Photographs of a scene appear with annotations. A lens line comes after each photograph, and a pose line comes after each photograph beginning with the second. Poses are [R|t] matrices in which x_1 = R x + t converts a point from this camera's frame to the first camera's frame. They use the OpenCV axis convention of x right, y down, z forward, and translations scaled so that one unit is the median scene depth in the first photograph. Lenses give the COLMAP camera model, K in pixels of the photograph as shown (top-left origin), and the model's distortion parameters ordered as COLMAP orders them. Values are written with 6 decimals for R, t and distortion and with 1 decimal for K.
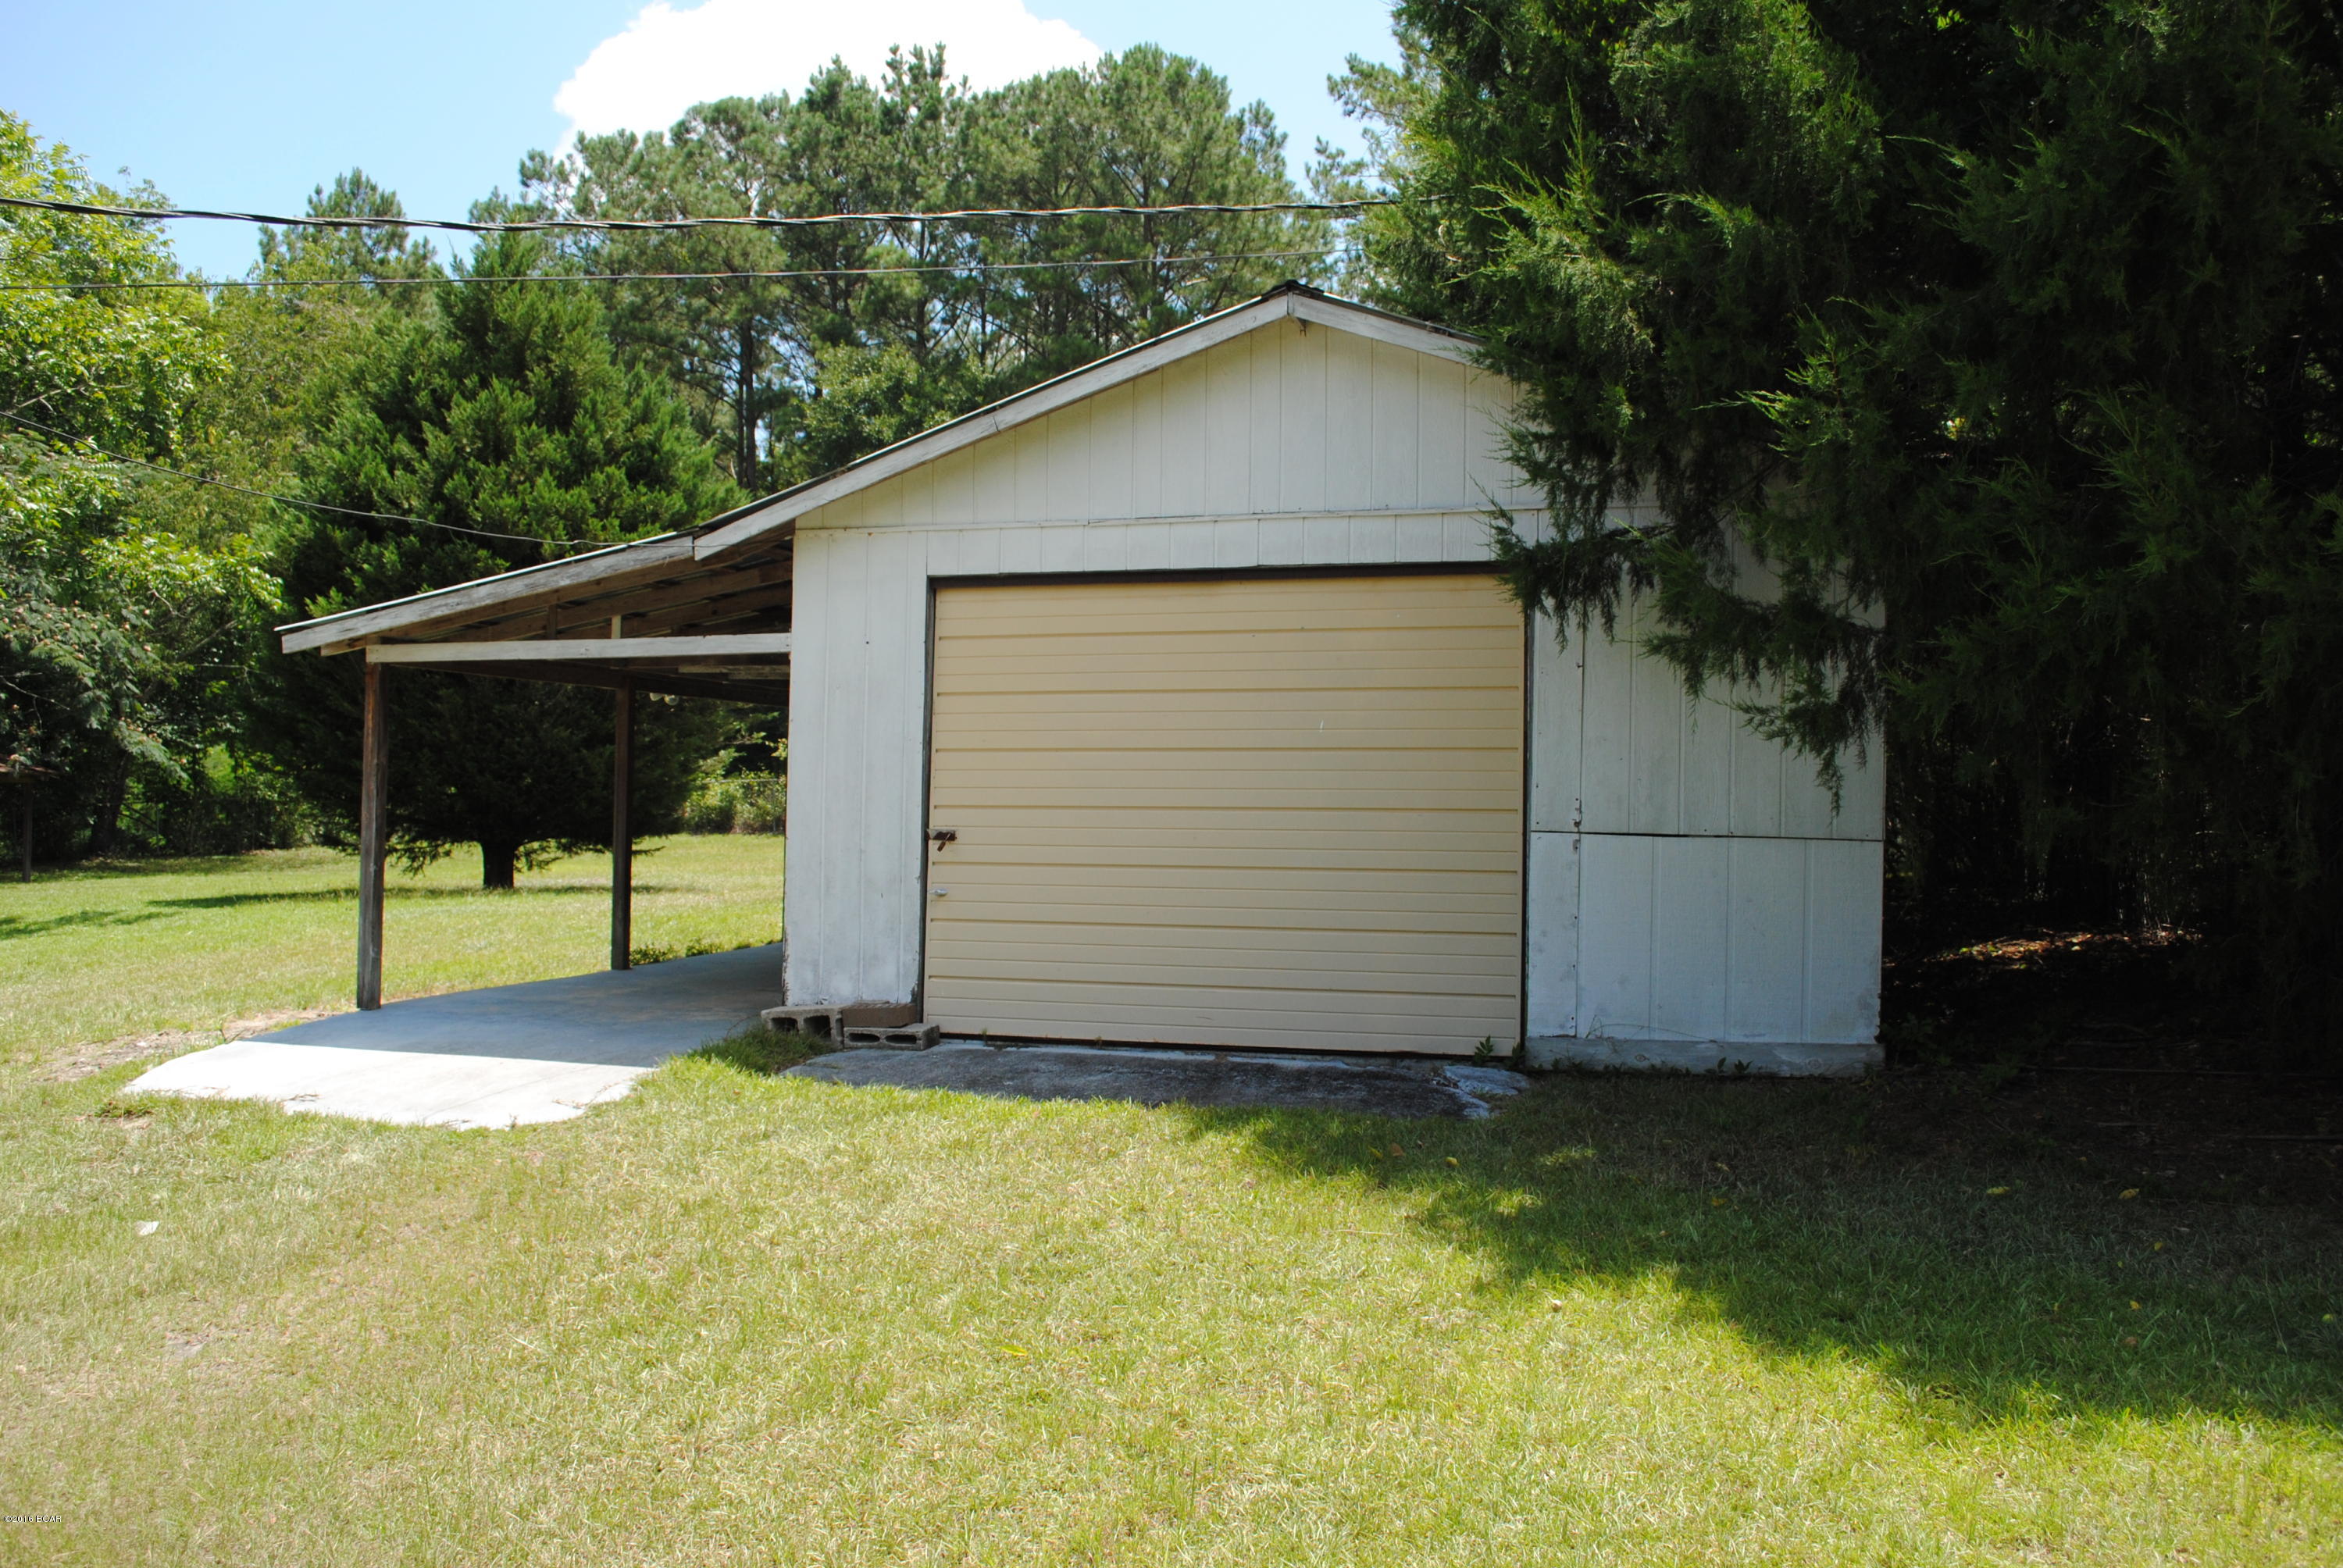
lens RADIAL K [[2368.1, 0, 1171.3], [0, 2368.1, 788.7], [0, 0, 1]] dist [0.003077, 0.000000]
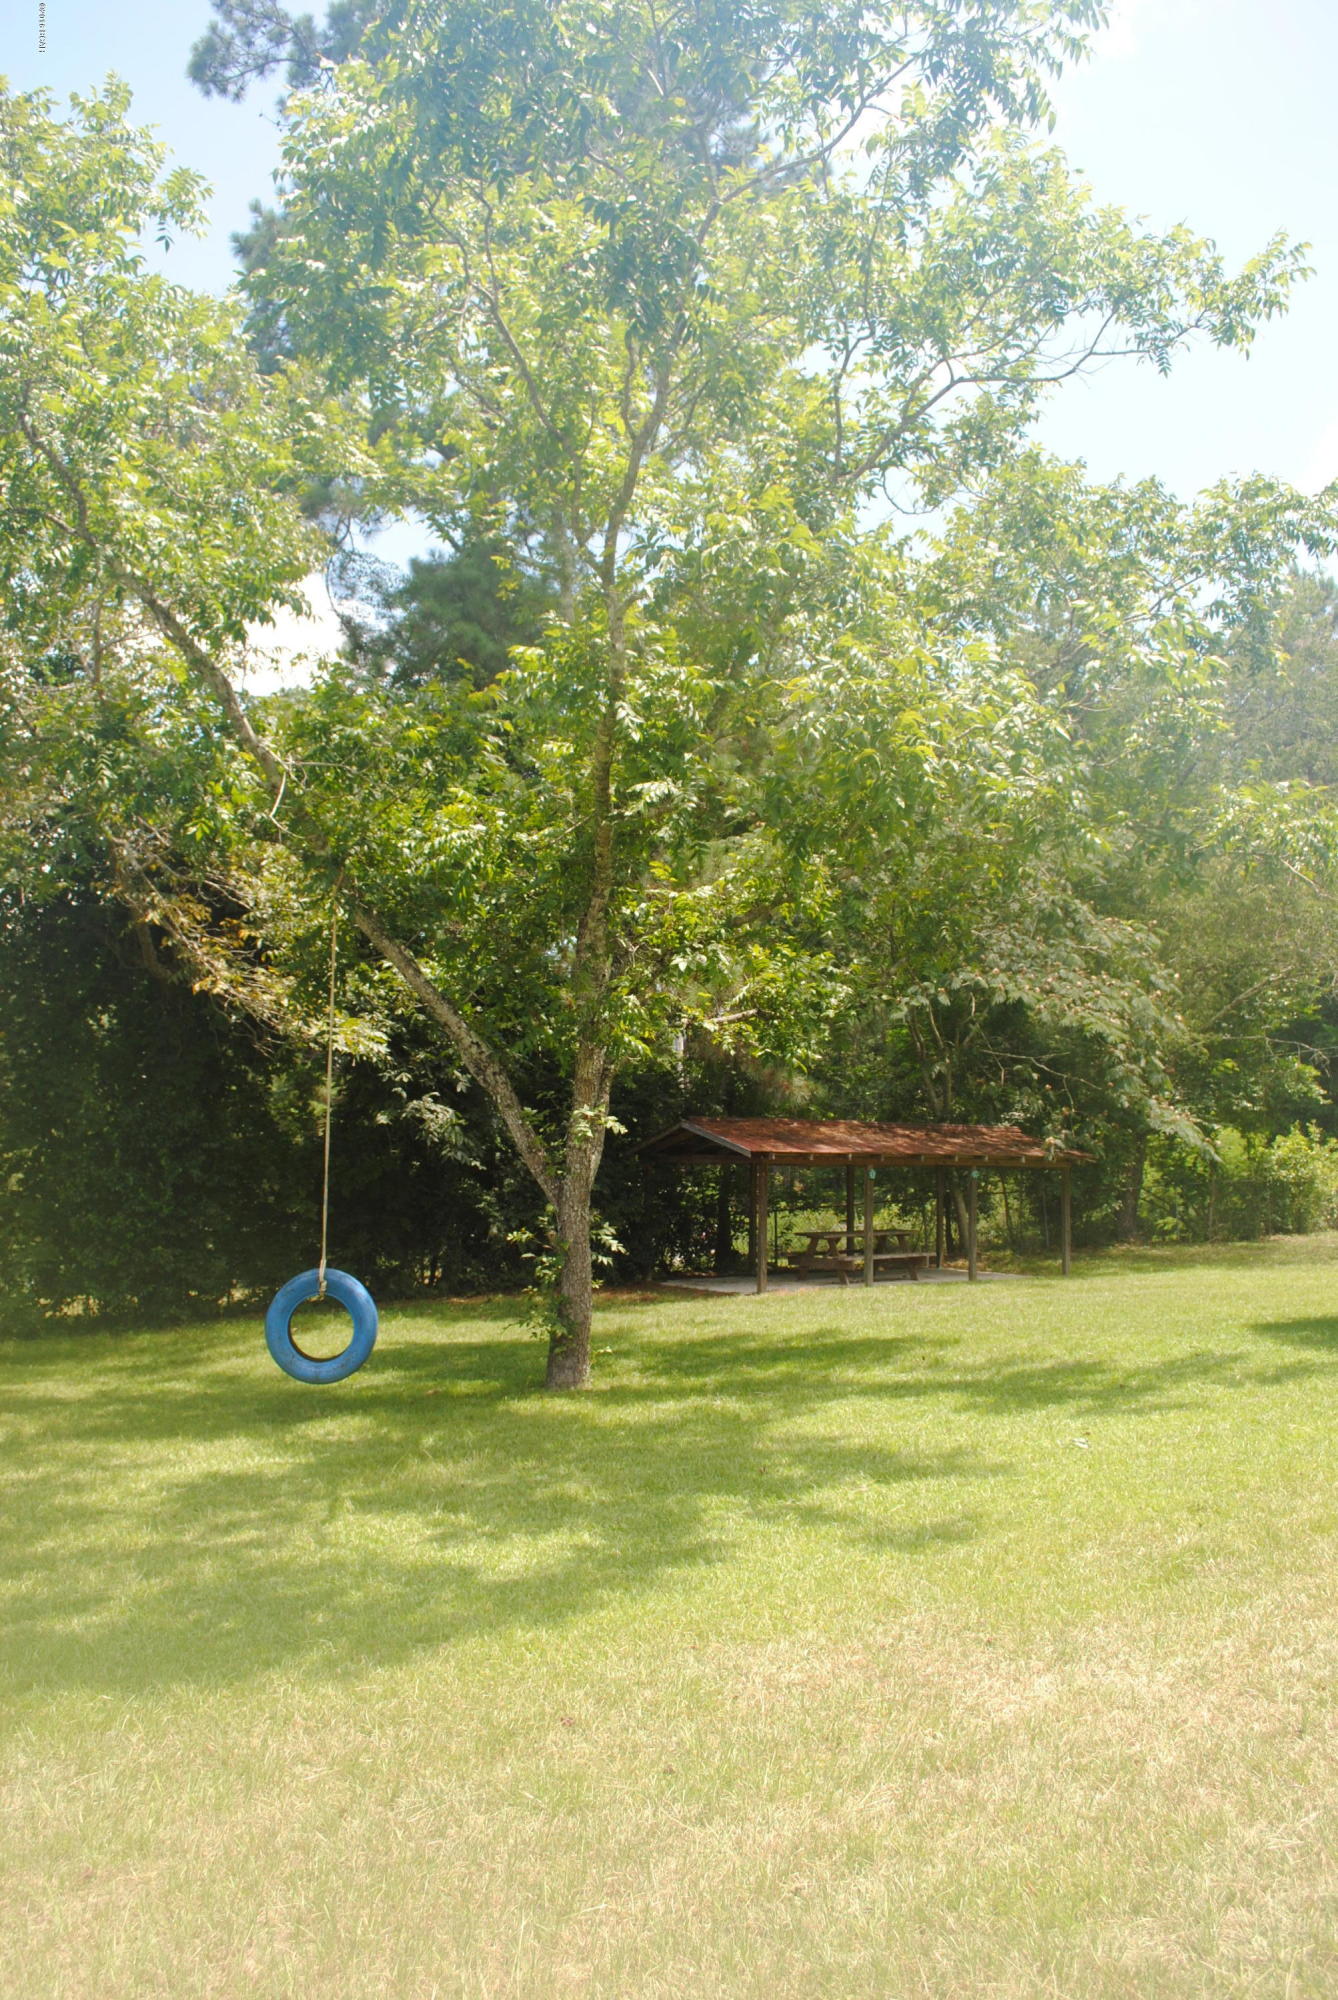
lens RADIAL K [[2021.6, 0, 669.7], [0, 2021.6, 1001.3], [0, 0, 1]] dist [0.003077, 0.000000]
pose [[0.810524, -0.069097, -0.581615, -0.140702], [0.019895, 0.995692, -0.090566, 0.001294], [0.585367, 0.061835, 0.808407, 0.262763]]
